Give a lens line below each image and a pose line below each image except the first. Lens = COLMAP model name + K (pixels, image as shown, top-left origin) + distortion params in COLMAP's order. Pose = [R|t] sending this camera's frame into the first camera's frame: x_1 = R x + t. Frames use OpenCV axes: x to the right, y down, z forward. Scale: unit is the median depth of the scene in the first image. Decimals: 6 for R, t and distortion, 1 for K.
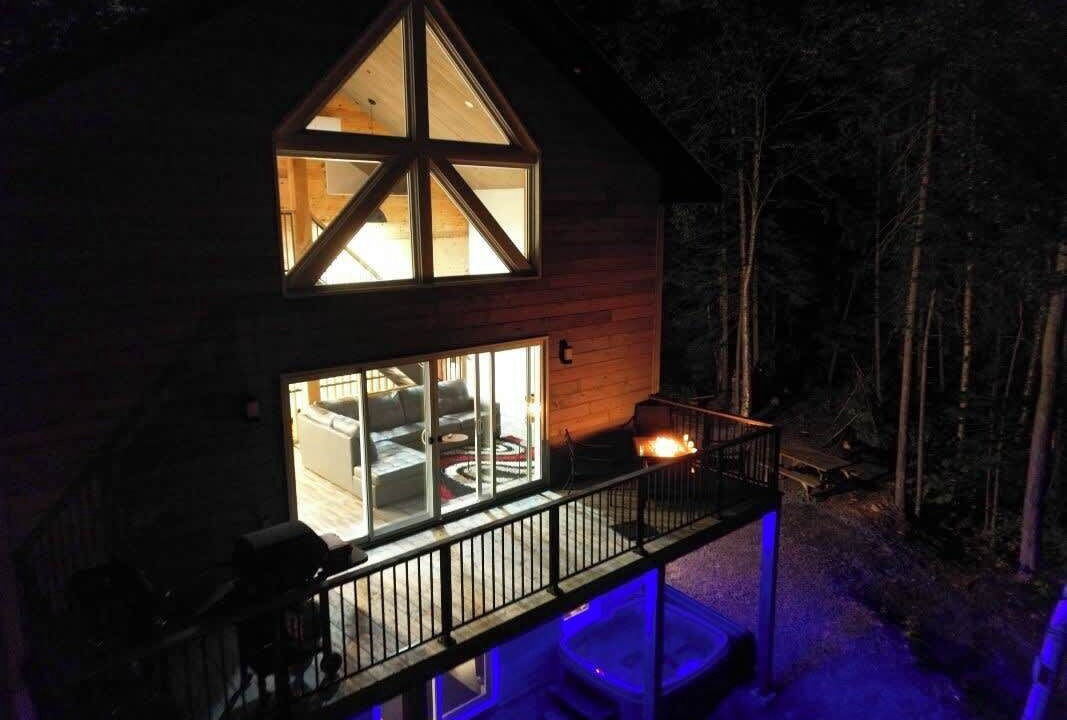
lens RADIAL K [[775.7, 0, 533.5], [0, 775.7, 360.0], [0, 0, 1]] dist [0.002783, 0.000084]
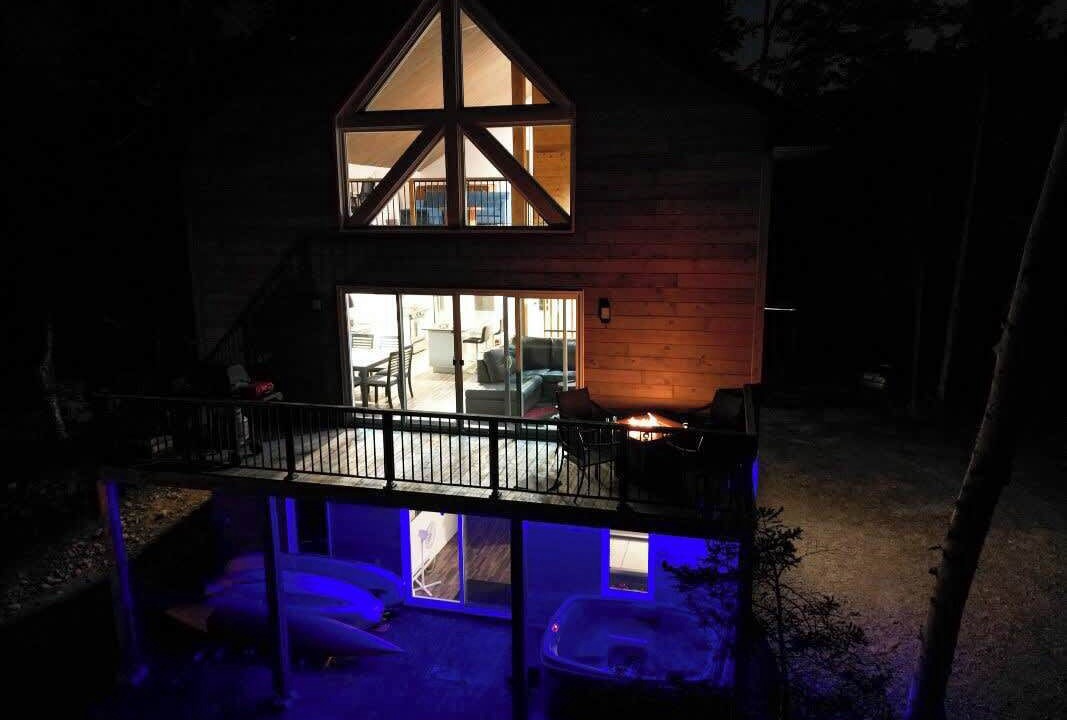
lens RADIAL K [[775.7, 0, 533.5], [0, 775.7, 360.0], [0, 0, 1]] dist [0.002783, 0.000084]
pose [[0.522985, 0.160632, -0.837069, 0.936851], [-0.154349, 0.983692, 0.092334, -0.028770], [0.838250, 0.080911, 0.539250, 0.454570]]
